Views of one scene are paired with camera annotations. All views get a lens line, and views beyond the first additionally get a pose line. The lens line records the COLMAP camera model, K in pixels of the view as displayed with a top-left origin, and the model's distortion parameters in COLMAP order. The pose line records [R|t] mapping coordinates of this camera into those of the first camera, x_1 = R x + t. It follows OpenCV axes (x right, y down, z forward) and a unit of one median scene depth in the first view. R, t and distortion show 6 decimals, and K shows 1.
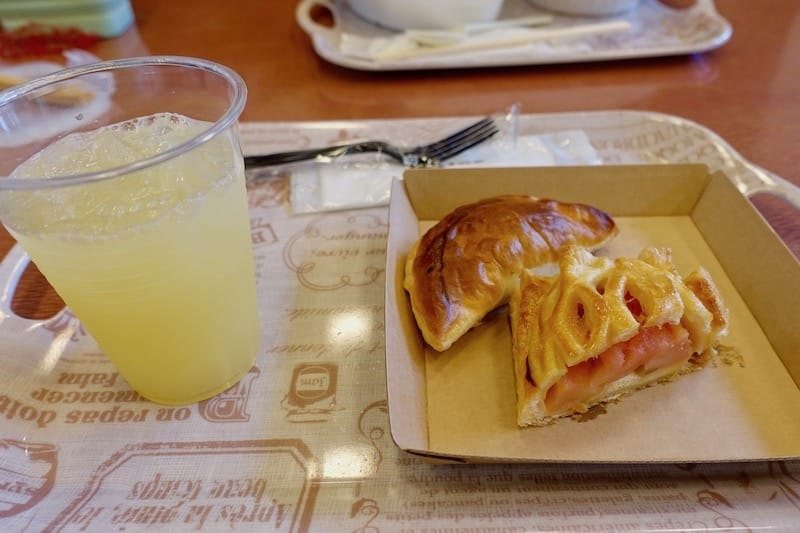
lens RADIAL K [[677.0, 0, 399.2], [0, 677.0, 266.6], [0, 0, 1]] dist [-0.012210, -0.007320]
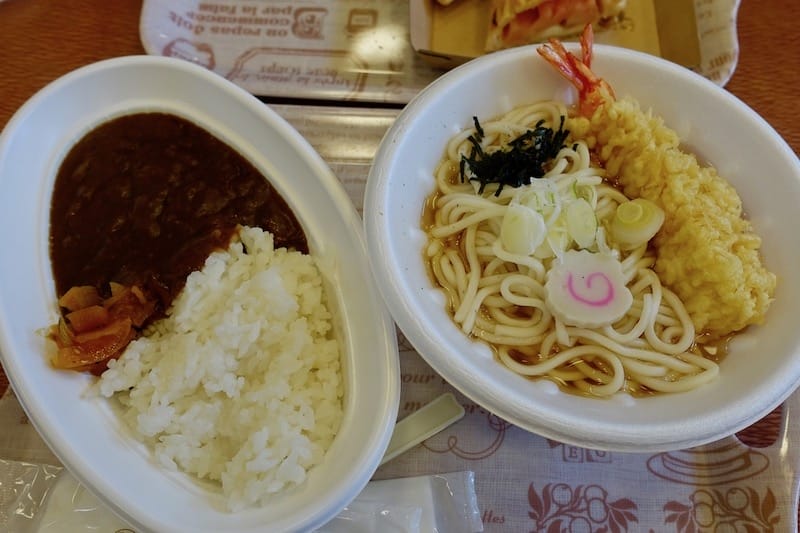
lens RADIAL K [[677.0, 0, 404.8], [0, 677.0, 266.0], [0, 0, 1]] dist [-0.012210, -0.007320]
pose [[0.997322, 0.071891, 0.013435, -0.008309], [-0.071218, 0.912855, 0.402025, 0.058645], [0.016637, -0.401905, 0.915530, -0.752431]]
